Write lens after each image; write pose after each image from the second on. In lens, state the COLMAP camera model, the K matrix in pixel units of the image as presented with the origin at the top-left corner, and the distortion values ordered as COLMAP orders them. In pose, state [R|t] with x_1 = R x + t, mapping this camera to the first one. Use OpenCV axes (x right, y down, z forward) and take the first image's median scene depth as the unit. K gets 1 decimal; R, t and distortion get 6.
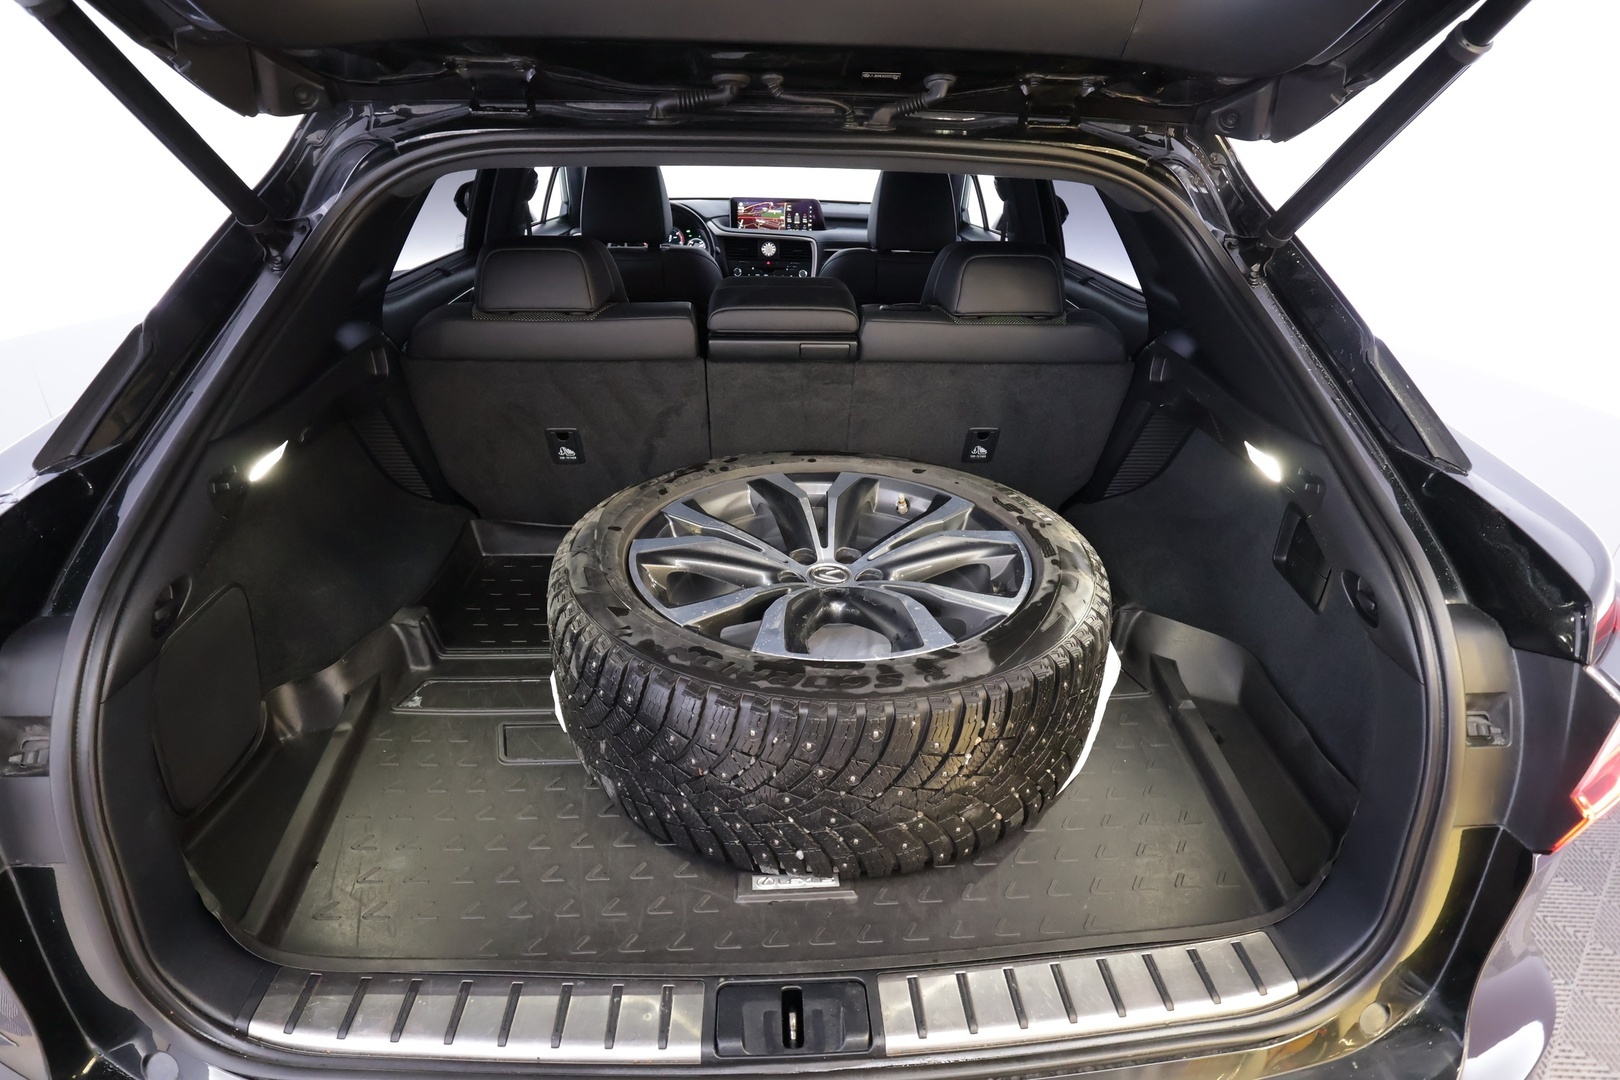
lens RADIAL K [[874.2, 0, 807.4], [0, 874.2, 544.5], [0, 0, 1]] dist [0.005665, -0.000512]
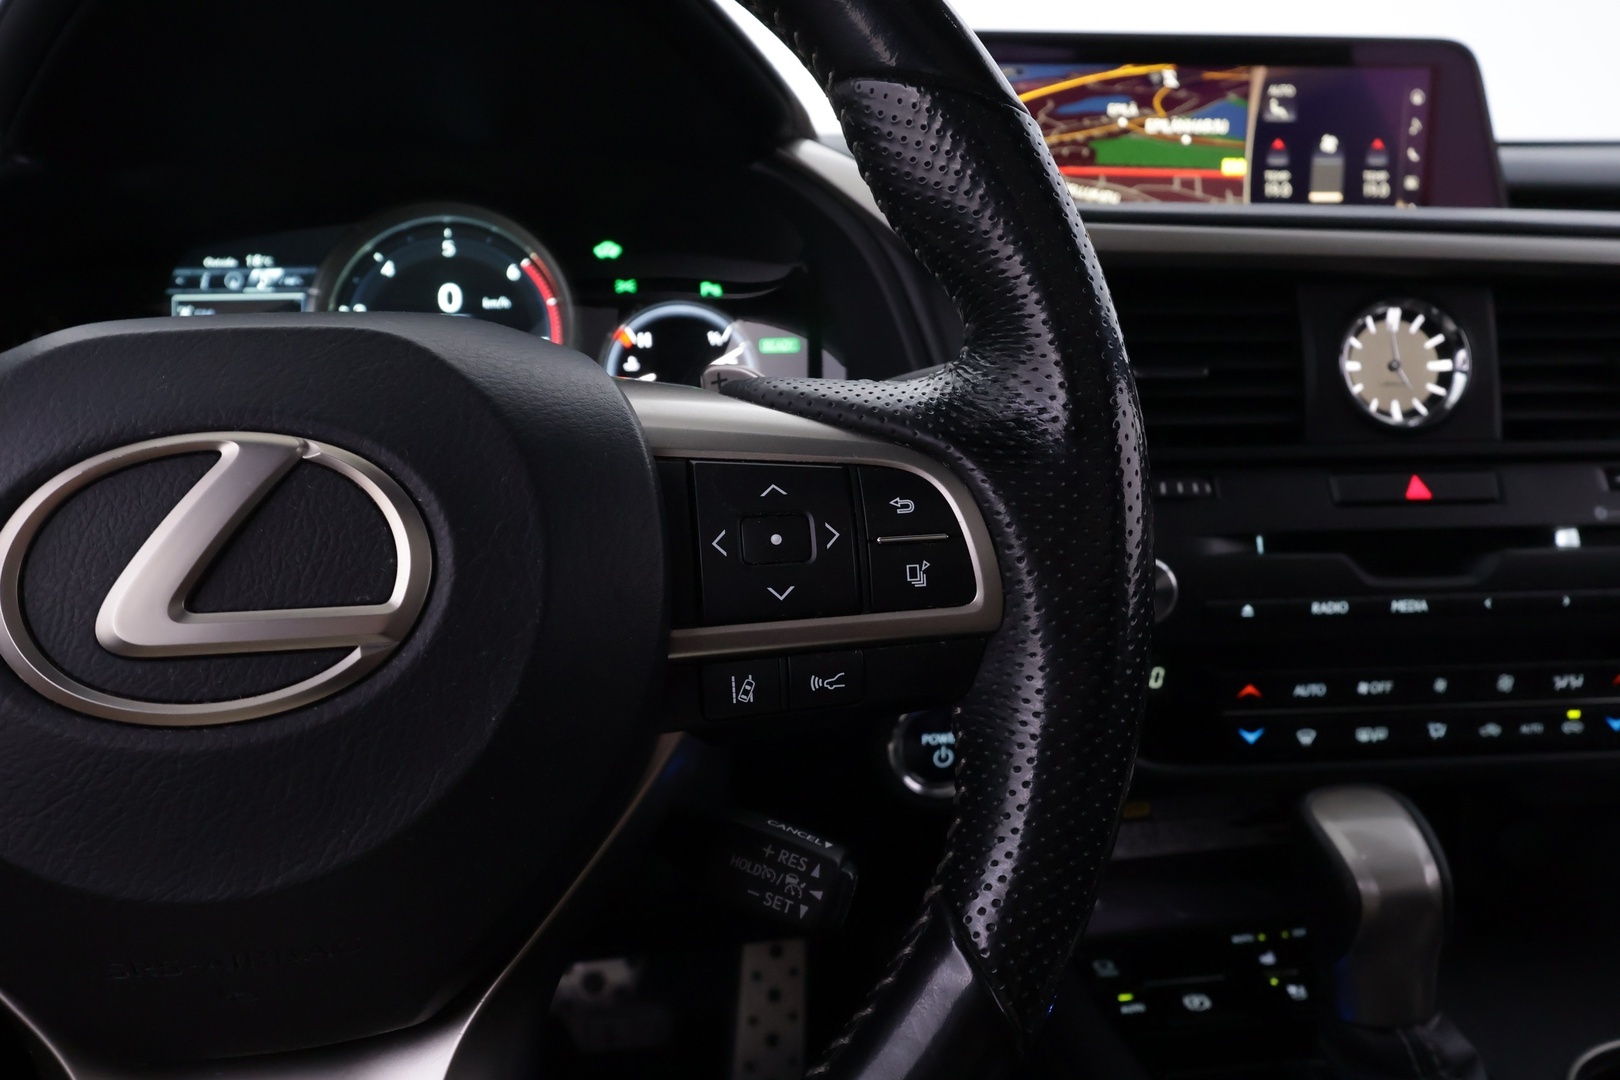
lens RADIAL K [[1172.7, 0, 808.2], [0, 1172.7, 552.3], [0, 0, 1]] dist [0.005426, -0.004661]
pose [[0.994826, -0.054929, 0.085459, -0.121187], [0.070250, 0.979630, -0.188123, -0.277837], [-0.073385, 0.193153, 0.978420, 0.824974]]
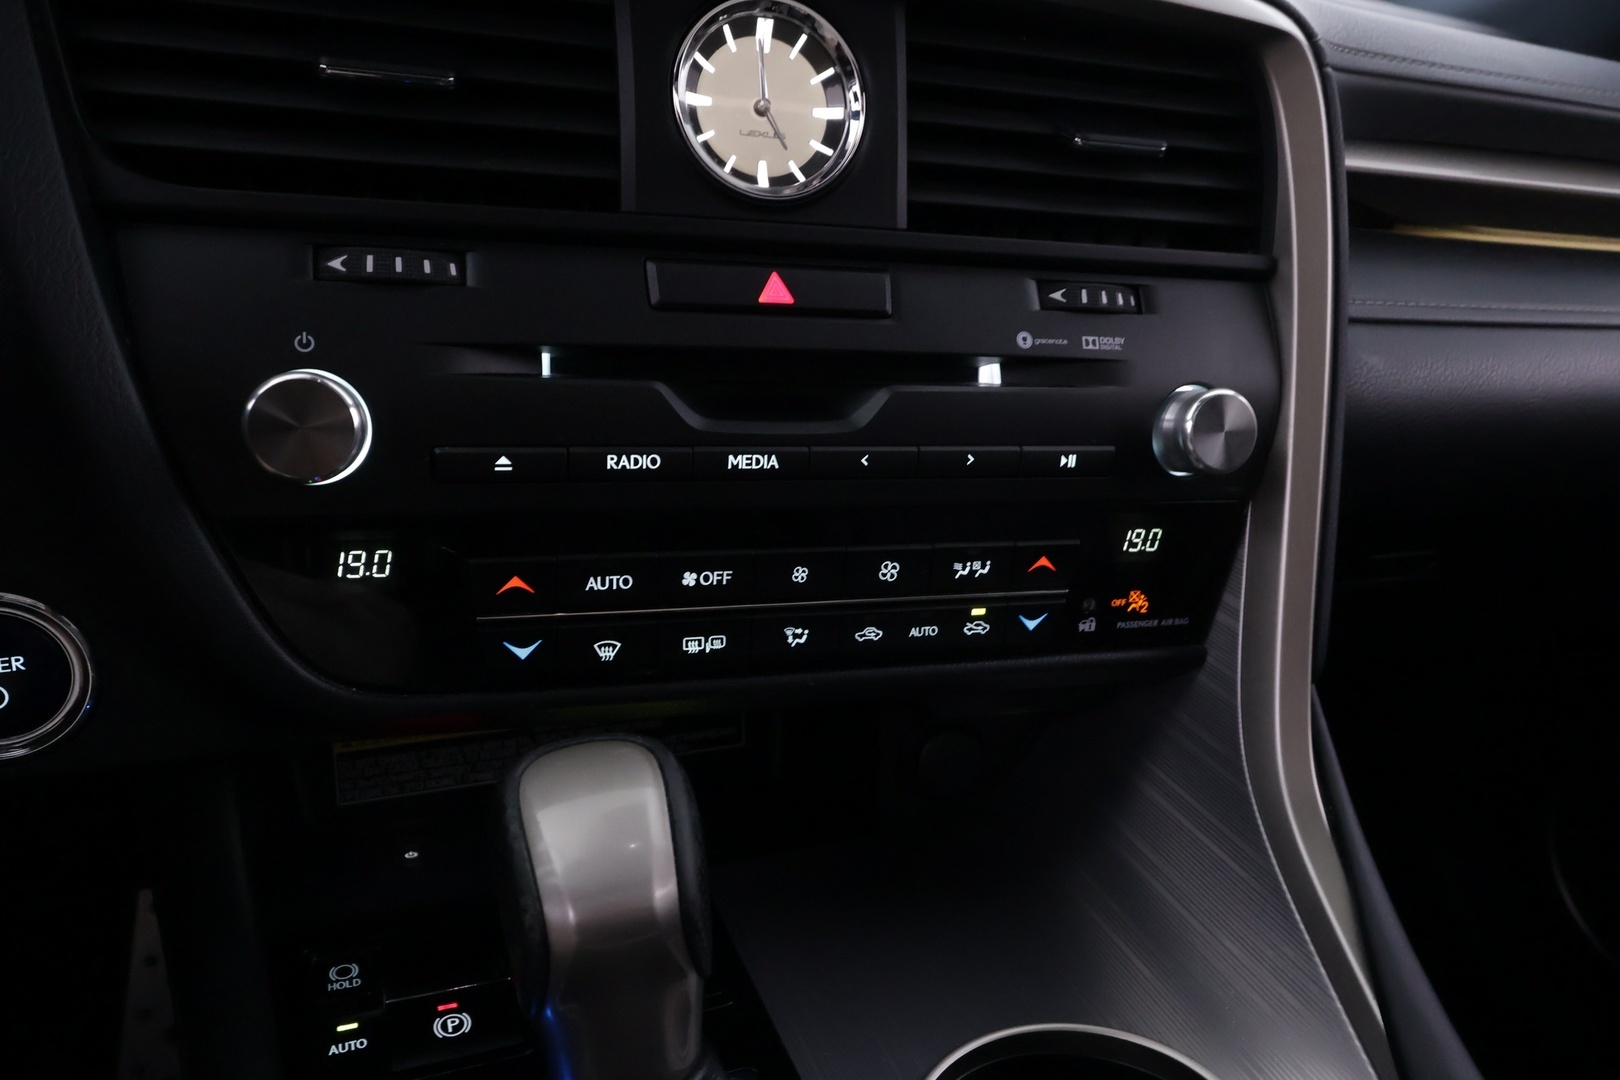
lens RADIAL K [[1172.7, 0, 815.7], [0, 1172.7, 530.3], [0, 0, 1]] dist [0.005426, -0.004661]
pose [[0.940885, -0.057705, 0.333776, -0.070371], [0.079715, 0.995428, -0.052613, -0.281482], [-0.329214, 0.076109, 0.941183, 0.862801]]
